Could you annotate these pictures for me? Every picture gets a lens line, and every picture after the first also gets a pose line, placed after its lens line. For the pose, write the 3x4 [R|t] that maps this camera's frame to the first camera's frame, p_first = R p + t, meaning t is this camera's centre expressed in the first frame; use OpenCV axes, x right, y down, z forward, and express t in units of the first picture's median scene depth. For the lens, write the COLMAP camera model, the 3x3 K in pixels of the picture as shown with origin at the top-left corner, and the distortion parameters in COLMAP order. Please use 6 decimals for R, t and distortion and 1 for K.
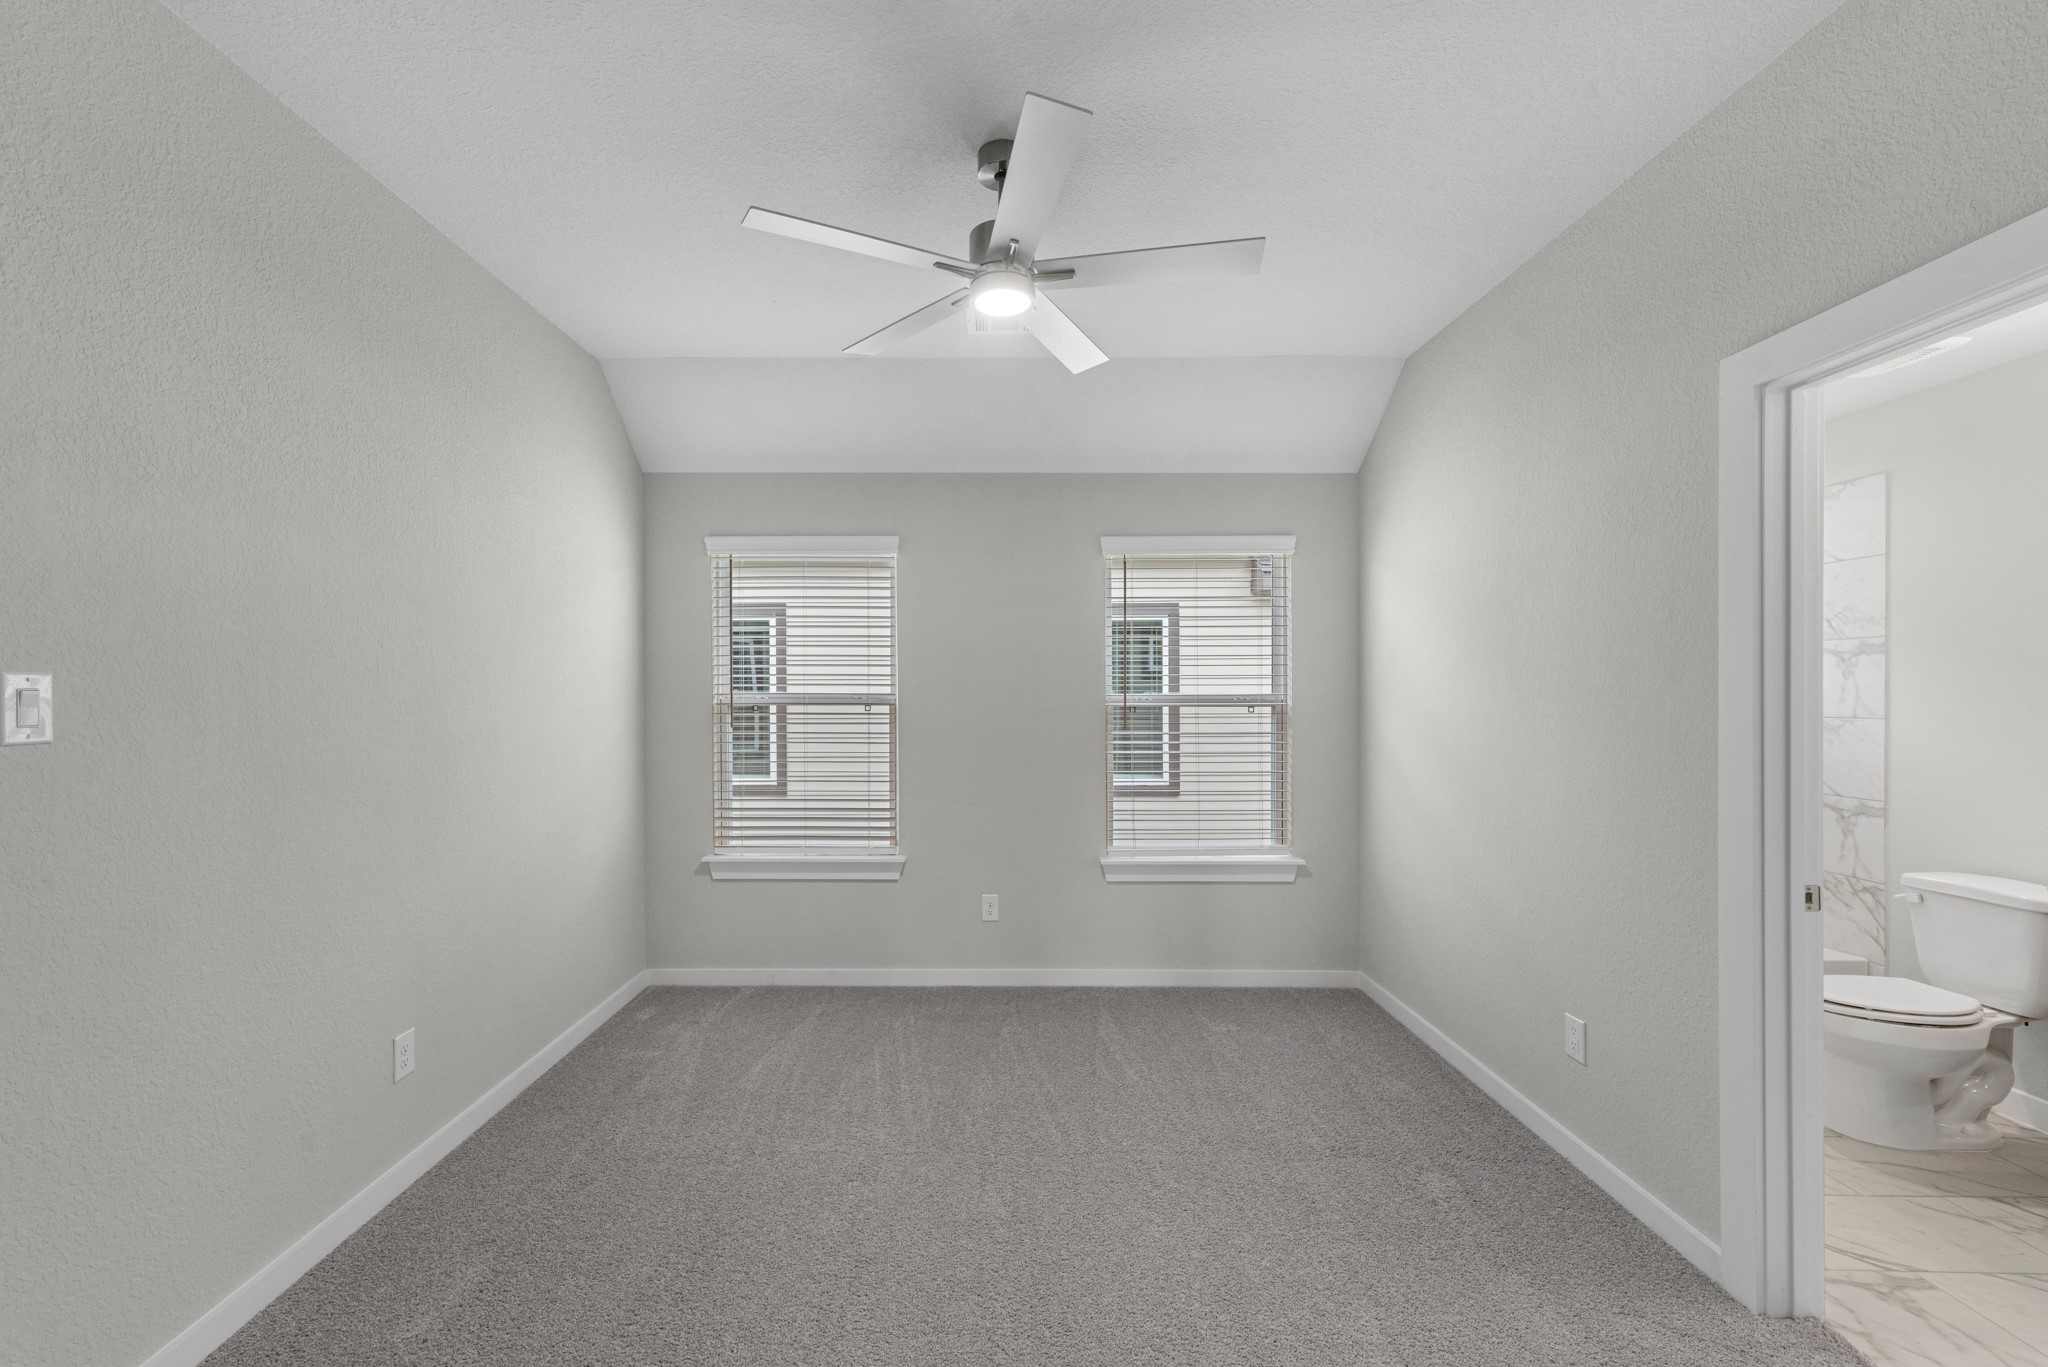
lens RADIAL K [[835.2, 0, 1024.0], [0, 835.2, 683.5], [0, 0, 1]] dist [0.005491, 0.000373]
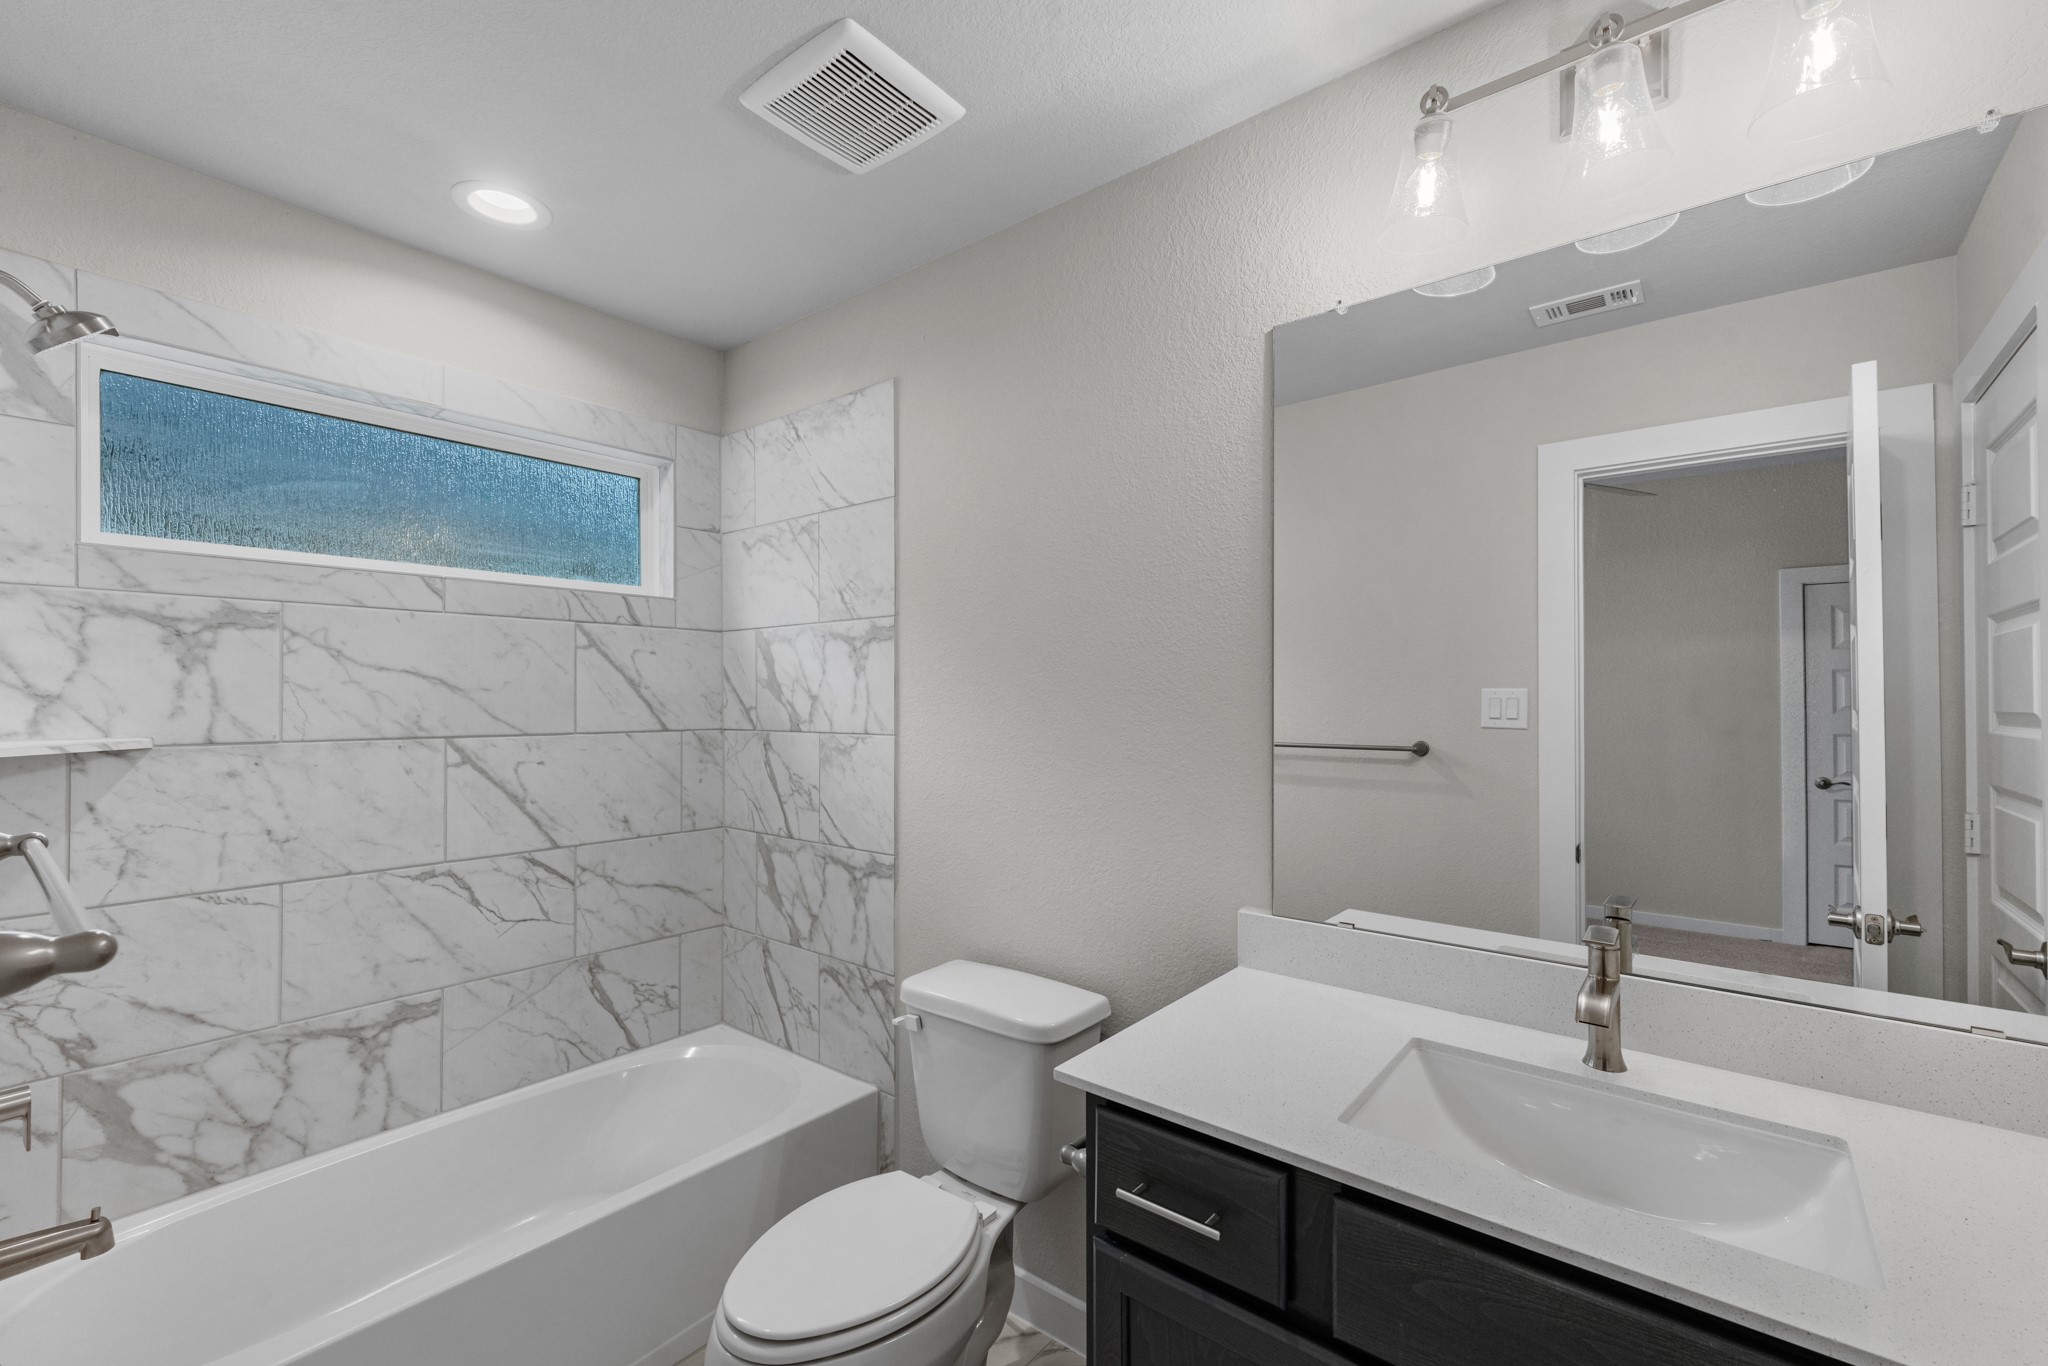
lens RADIAL K [[835.2, 0, 1024.0], [0, 835.2, 683.0], [0, 0, 1]] dist [0.005491, 0.000373]
pose [[0.641074, -0.000991, 0.767478, 0.559408], [0.003950, 0.999990, -0.002008, 0.001155], [-0.767469, 0.004319, 0.641072, 0.472761]]
